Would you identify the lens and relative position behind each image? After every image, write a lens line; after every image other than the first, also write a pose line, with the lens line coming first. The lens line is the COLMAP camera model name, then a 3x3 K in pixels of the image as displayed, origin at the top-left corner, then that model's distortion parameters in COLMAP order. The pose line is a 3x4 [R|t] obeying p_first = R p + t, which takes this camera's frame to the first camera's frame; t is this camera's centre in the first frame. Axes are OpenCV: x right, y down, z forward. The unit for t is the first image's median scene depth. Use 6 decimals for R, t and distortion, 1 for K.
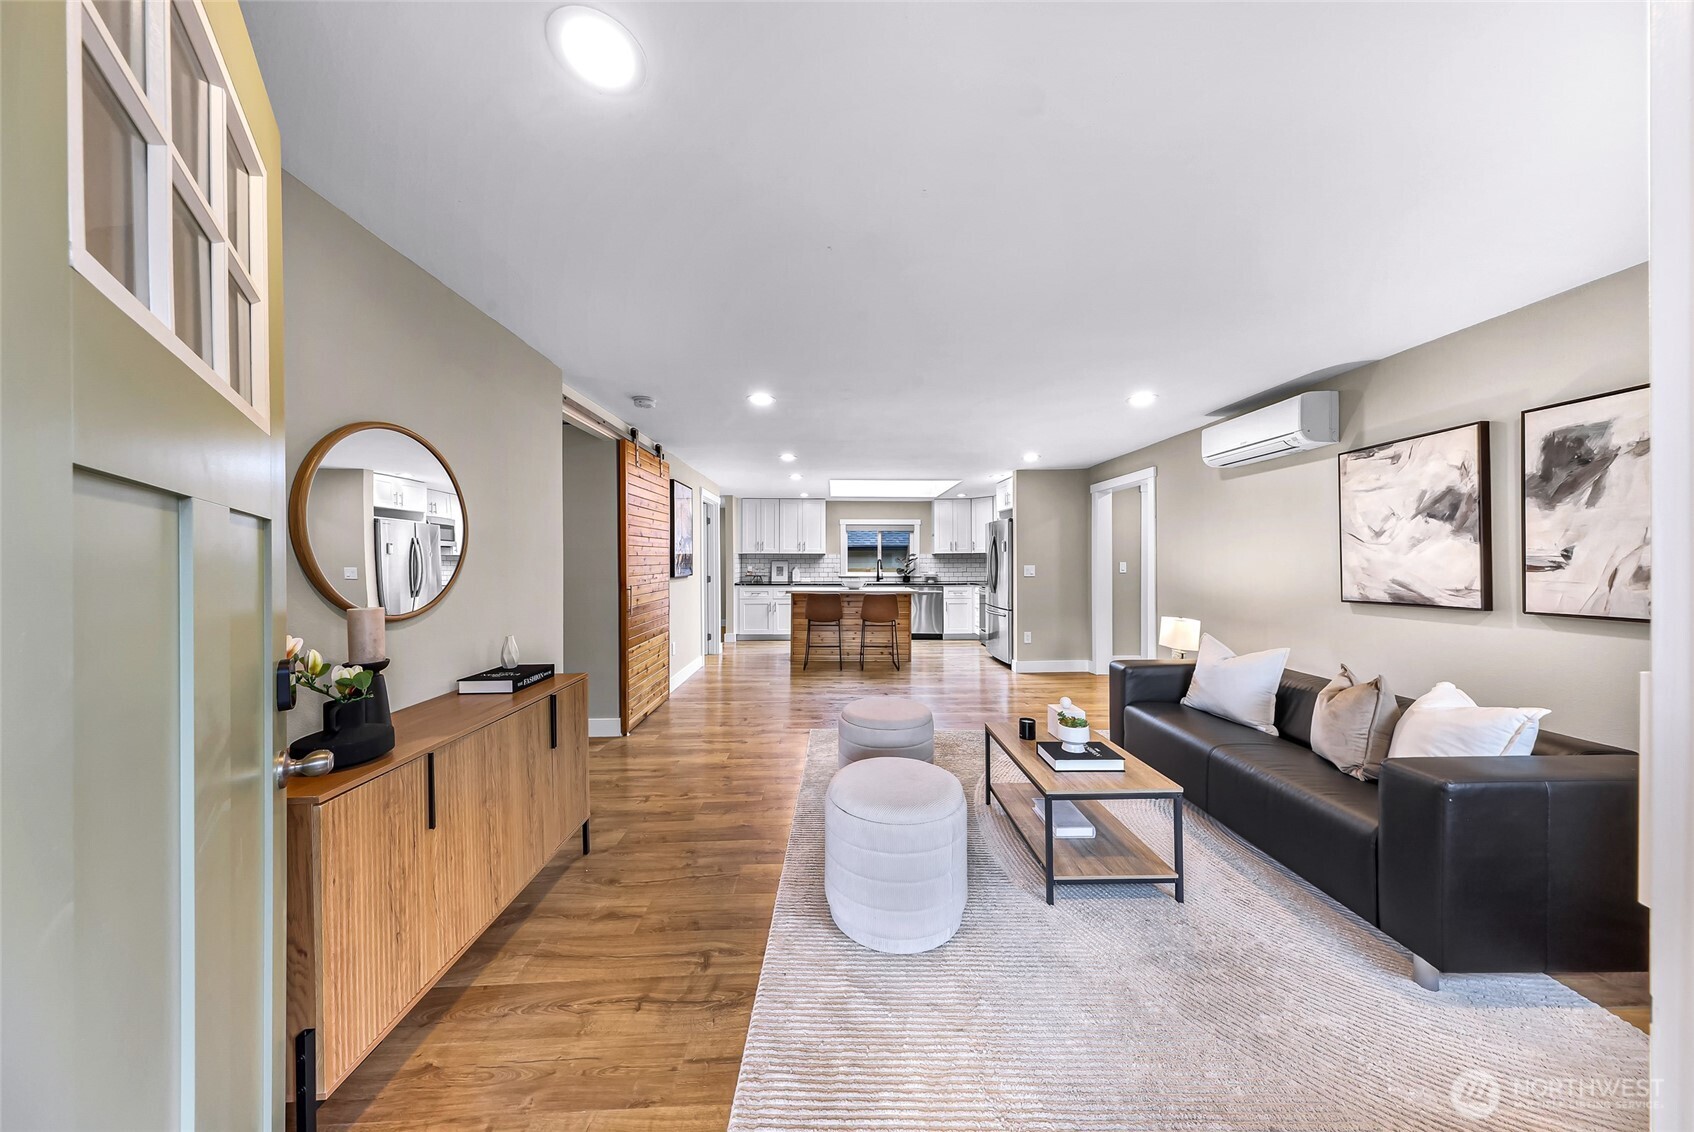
lens RADIAL K [[493.6, 0, 840.2], [0, 493.6, 561.4], [0, 0, 1]] dist [-0.000775, -0.000037]
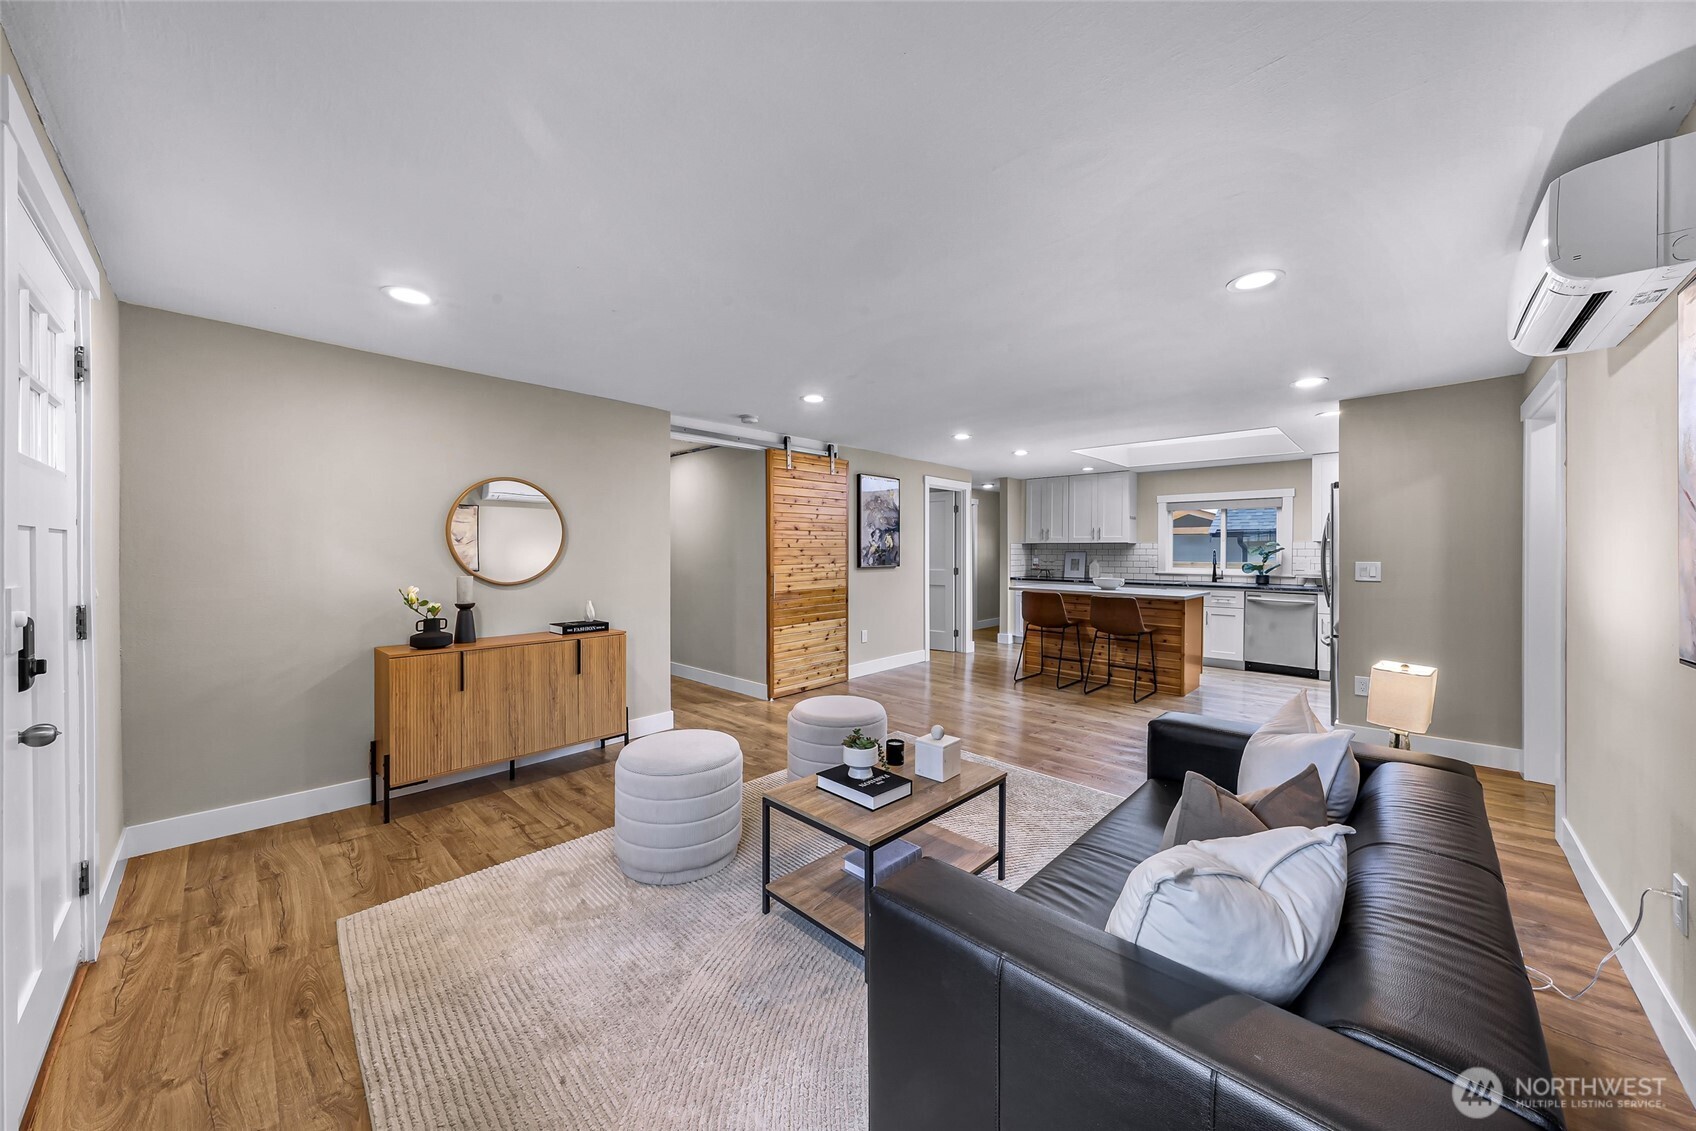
lens RADIAL K [[572.7, 0, 856.6], [0, 572.7, 556.0], [0, 0, 1]] dist [-0.001178, -0.000128]
pose [[0.724755, 0.009287, -0.688944, 0.650587], [-0.004022, 0.999949, 0.009248, -0.004465], [0.688995, -0.003932, 0.724755, 0.158214]]
